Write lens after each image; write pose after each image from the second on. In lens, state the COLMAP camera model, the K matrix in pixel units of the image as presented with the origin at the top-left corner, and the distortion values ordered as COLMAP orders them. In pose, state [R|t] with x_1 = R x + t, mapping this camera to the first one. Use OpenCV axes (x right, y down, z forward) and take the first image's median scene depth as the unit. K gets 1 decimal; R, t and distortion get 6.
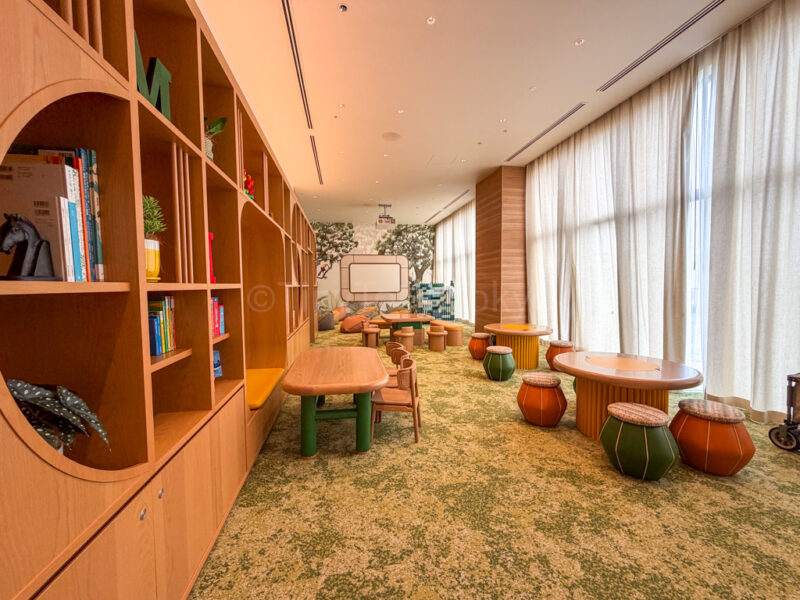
lens RADIAL K [[319.4, 0, 399.5], [0, 319.4, 300.0], [0, 0, 1]] dist [-0.000930, 0.000064]
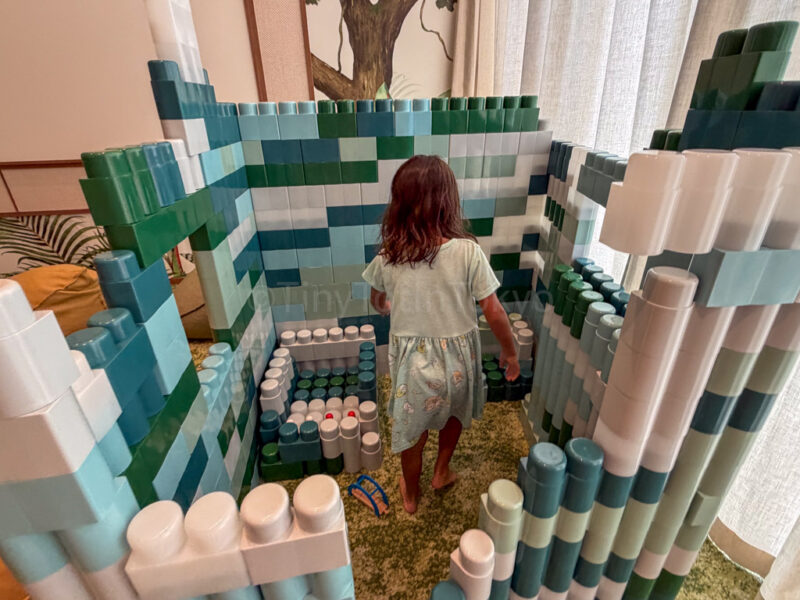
lens RADIAL K [[400.2, 0, 399.0], [0, 400.2, 299.4], [0, 0, 1]] dist [-0.001791, -0.000266]
pose [[0.999231, 0.007455, -0.038492, 0.088579], [0.008581, 0.916381, 0.400214, -0.040912], [0.038257, -0.400237, 0.915613, 0.784084]]
